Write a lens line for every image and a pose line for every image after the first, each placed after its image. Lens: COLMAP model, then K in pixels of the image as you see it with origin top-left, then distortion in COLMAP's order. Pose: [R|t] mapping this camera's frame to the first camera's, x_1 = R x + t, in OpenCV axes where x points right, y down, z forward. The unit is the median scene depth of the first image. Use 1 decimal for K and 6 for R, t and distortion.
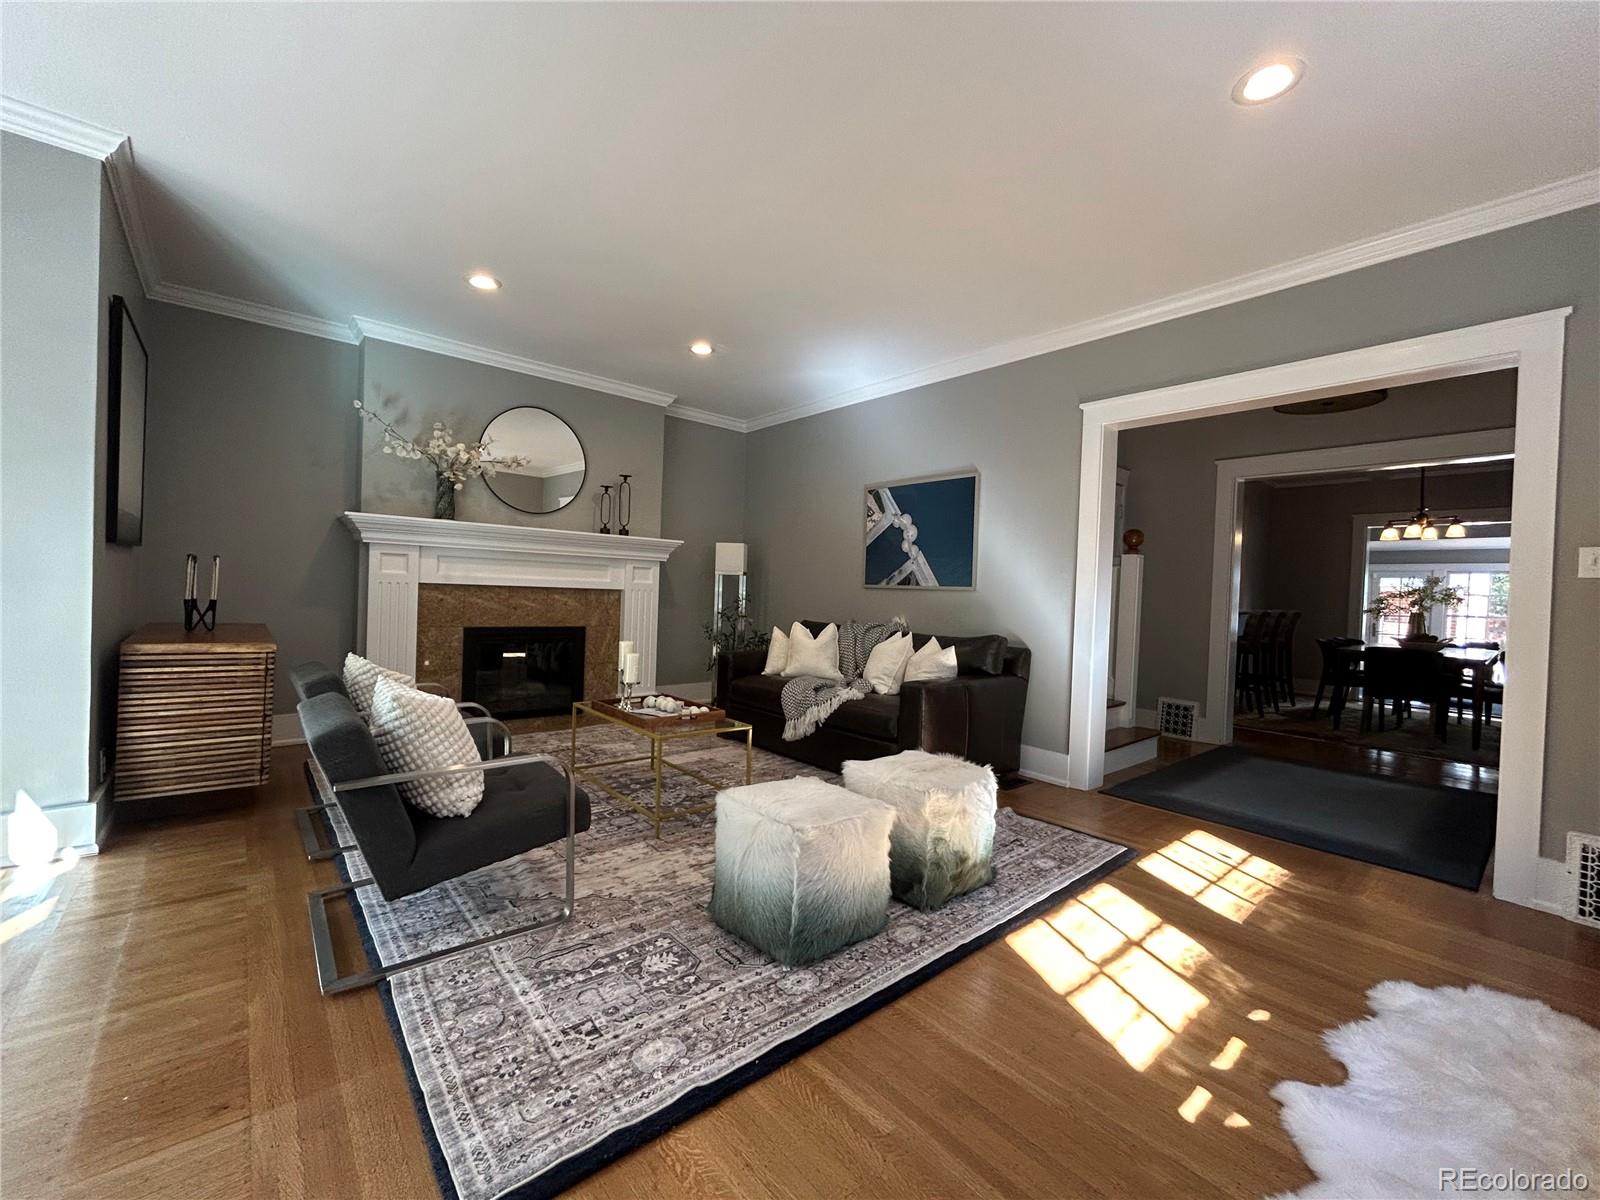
lens RADIAL K [[655.1, 0, 797.3], [0, 655.1, 600.3], [0, 0, 1]] dist [-0.003459, 0.000054]
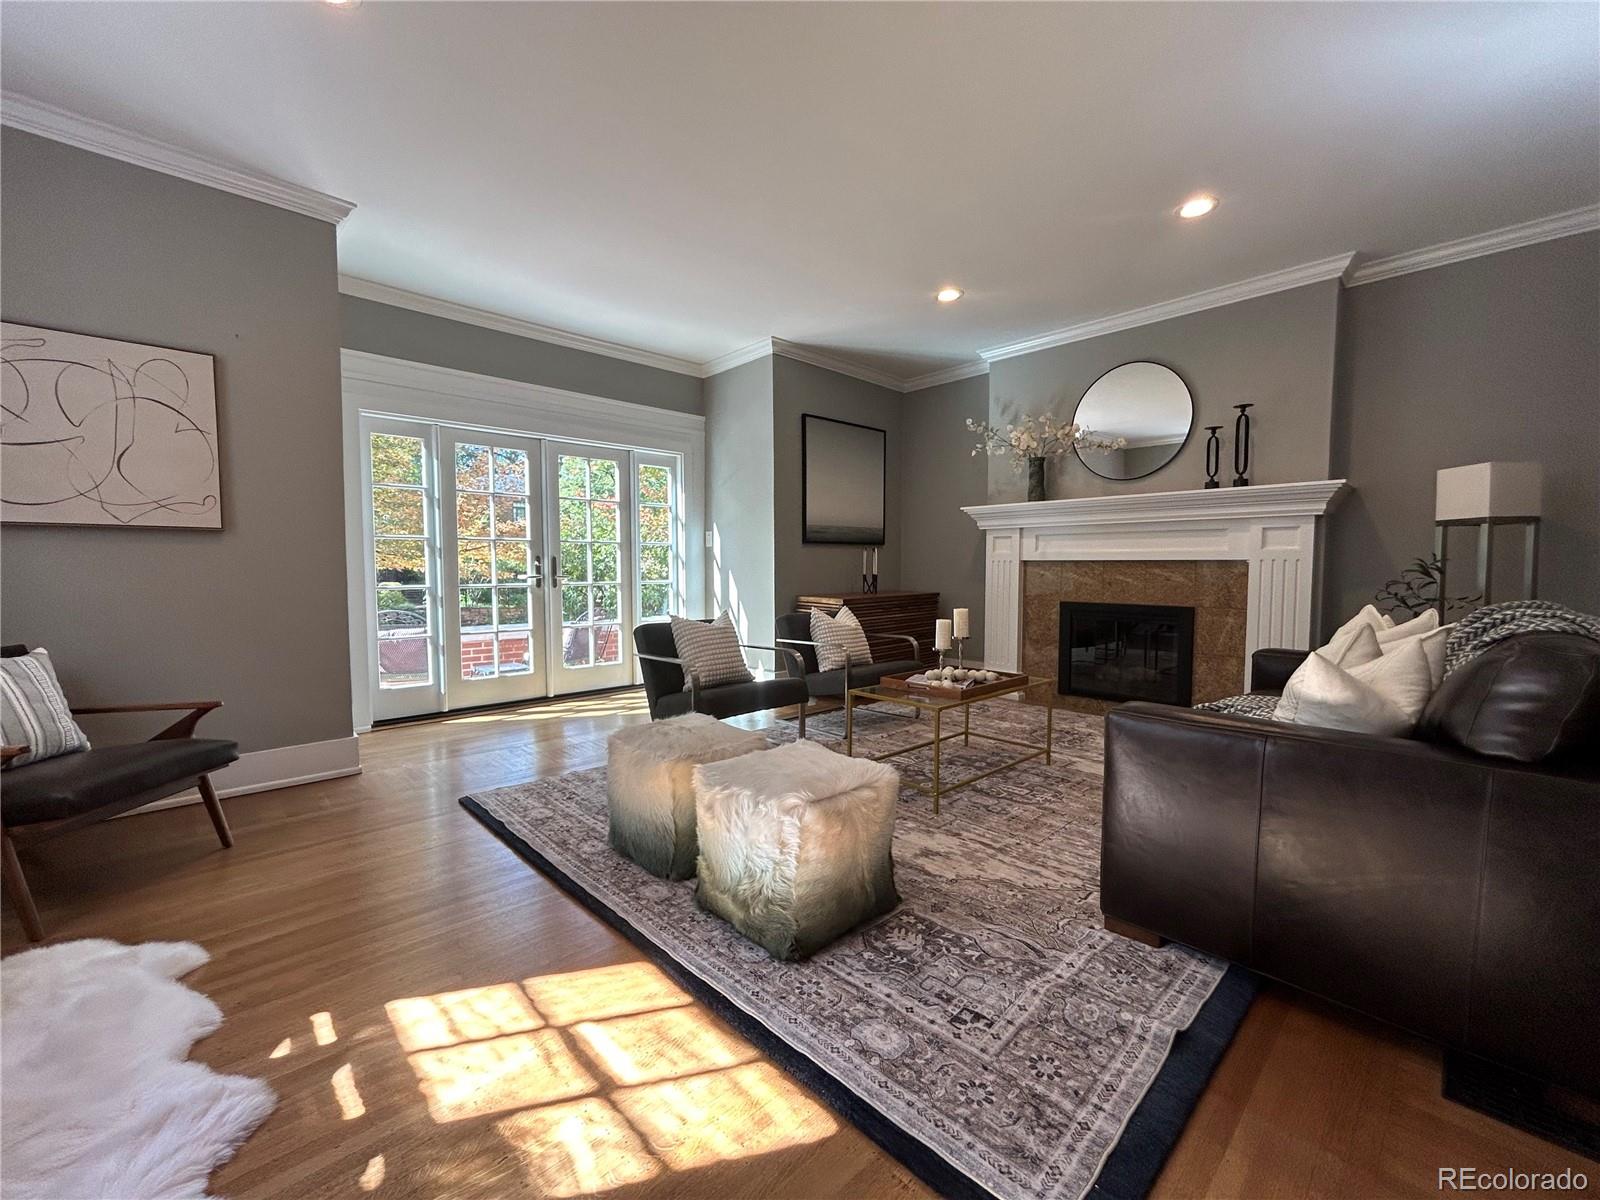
lens RADIAL K [[655.1, 0, 797.6], [0, 655.1, 600.5], [0, 0, 1]] dist [-0.003459, 0.000054]
pose [[0.051436, 0.017414, -0.998524, 0.703522], [-0.013651, 0.999767, 0.016732, 0.038139], [0.998583, 0.012770, 0.051662, 0.716225]]
